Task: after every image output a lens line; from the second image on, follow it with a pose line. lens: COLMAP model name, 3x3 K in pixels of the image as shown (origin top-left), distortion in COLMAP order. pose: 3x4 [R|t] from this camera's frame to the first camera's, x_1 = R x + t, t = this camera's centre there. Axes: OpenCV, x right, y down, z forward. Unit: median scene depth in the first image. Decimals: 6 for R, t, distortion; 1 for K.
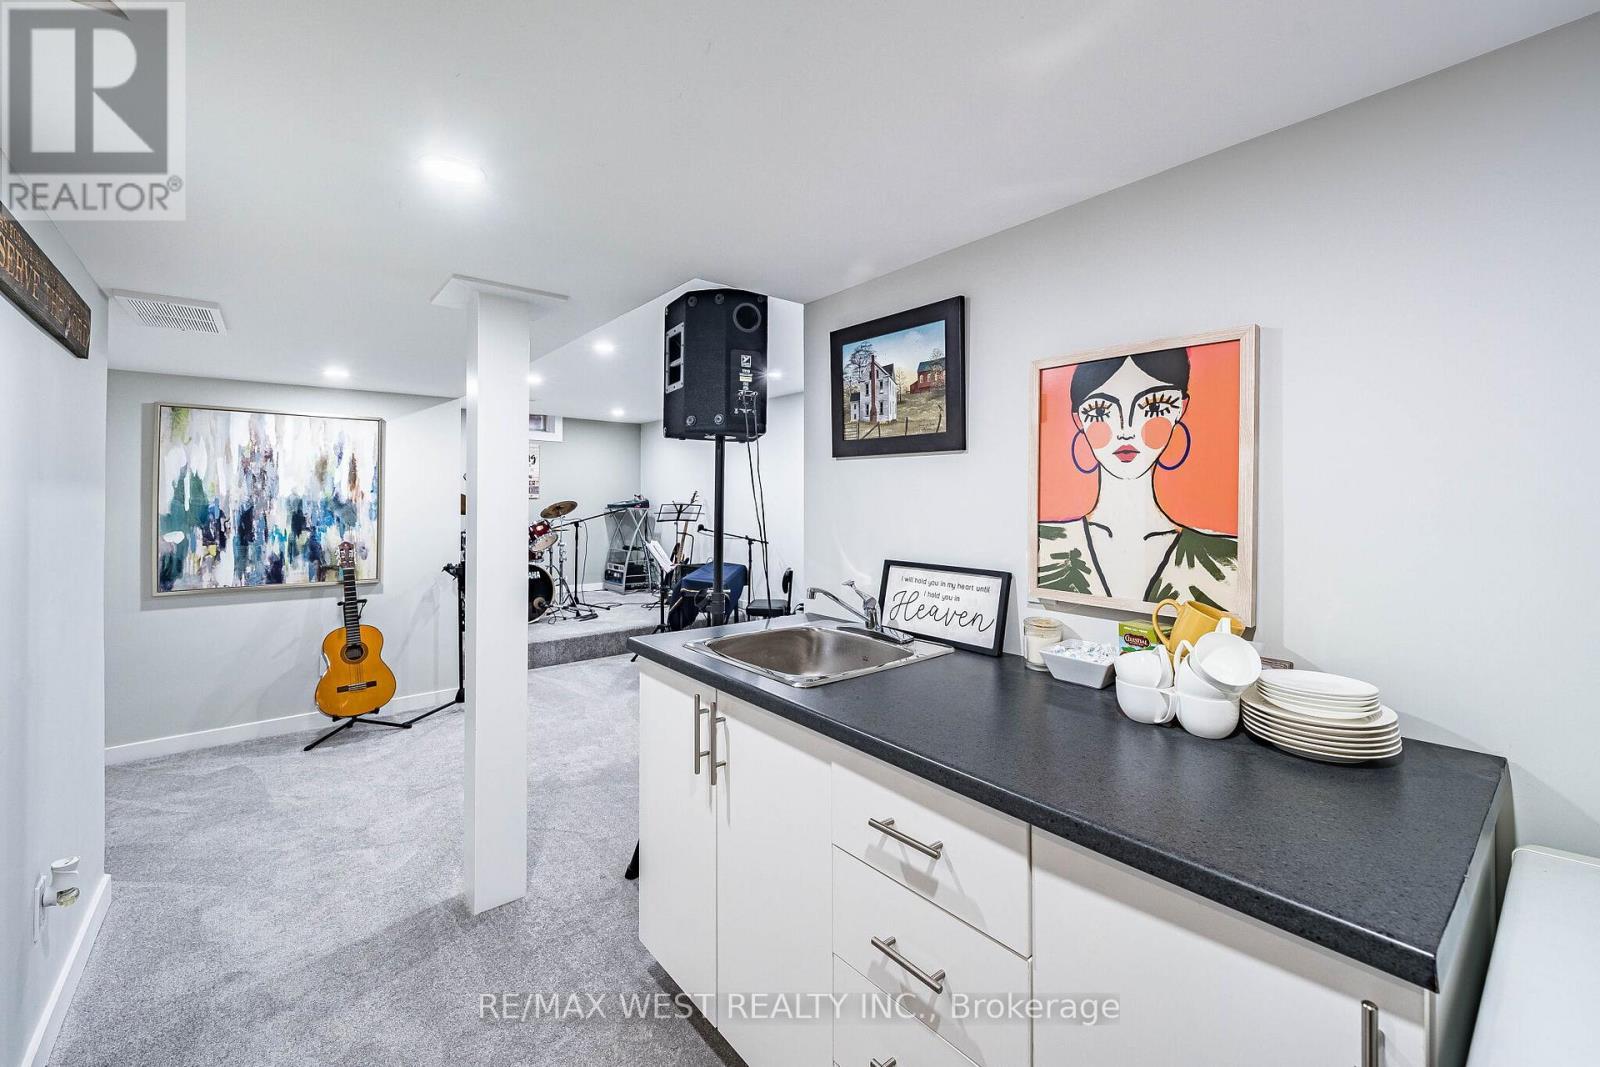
lens RADIAL K [[641.4, 0, 793.4], [0, 641.4, 521.0], [0, 0, 1]] dist [-0.001053, -0.000108]
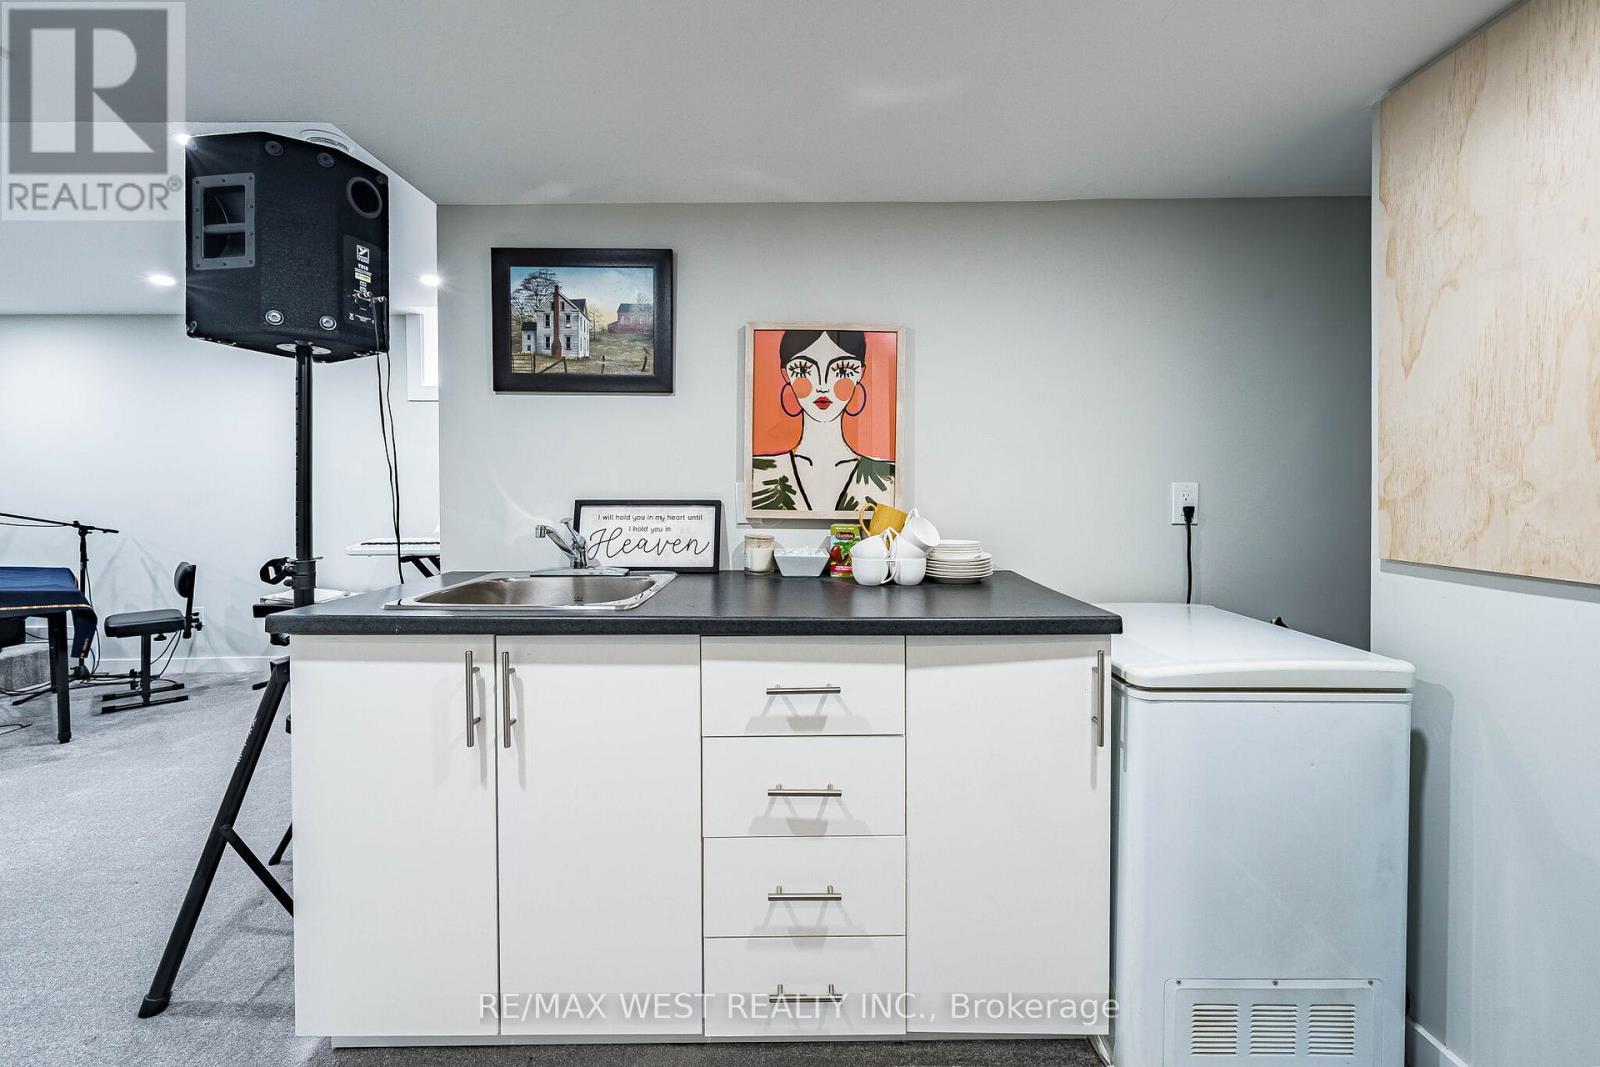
lens RADIAL K [[641.4, 0, 793.4], [0, 641.4, 521.0], [0, 0, 1]] dist [-0.001053, -0.000108]
pose [[0.645057, -0.042499, 0.762952, -0.453950], [0.023283, 0.999082, 0.035968, 0.075163], [-0.763780, -0.005438, 0.645454, 0.135090]]
